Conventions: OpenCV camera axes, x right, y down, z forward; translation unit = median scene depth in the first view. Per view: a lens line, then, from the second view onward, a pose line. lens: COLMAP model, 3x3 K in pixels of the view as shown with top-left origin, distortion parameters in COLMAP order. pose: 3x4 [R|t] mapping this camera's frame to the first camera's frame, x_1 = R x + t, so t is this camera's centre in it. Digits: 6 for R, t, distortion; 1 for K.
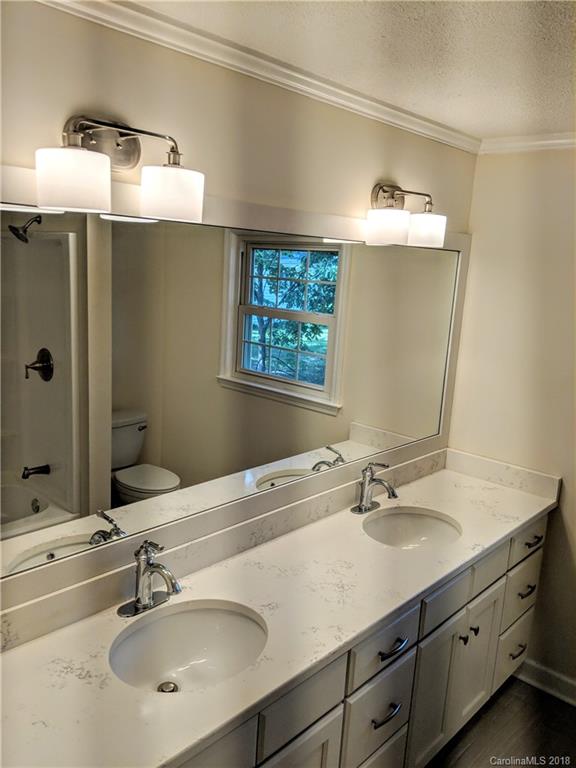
lens RADIAL K [[569.3, 0, 288.0], [0, 569.3, 384.0], [0, 0, 1]] dist [0.045636, -0.119701]
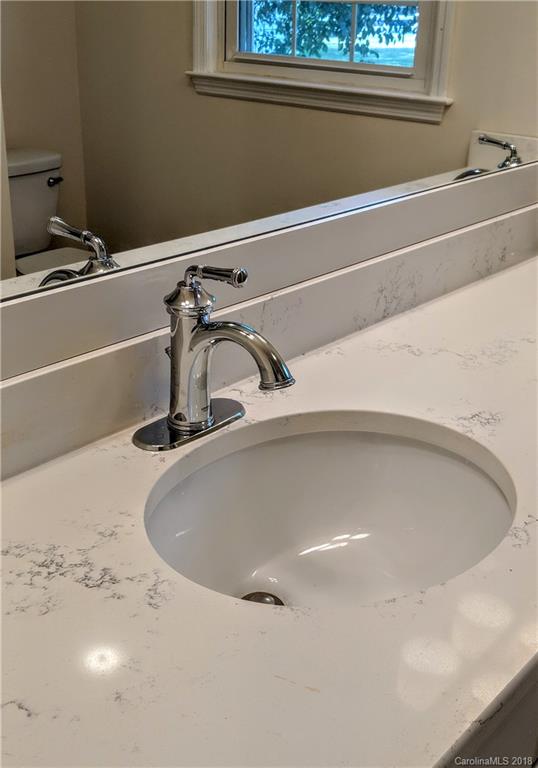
lens RADIAL K [[884.1, 0, 269.0], [0, 884.1, 384.0], [0, 0, 1]] dist [0.004350, 0.001056]
pose [[0.998957, -0.041433, 0.019168, -0.207648], [0.035917, 0.972478, 0.230211, 0.210958], [-0.028179, -0.229282, 0.972952, 0.376150]]
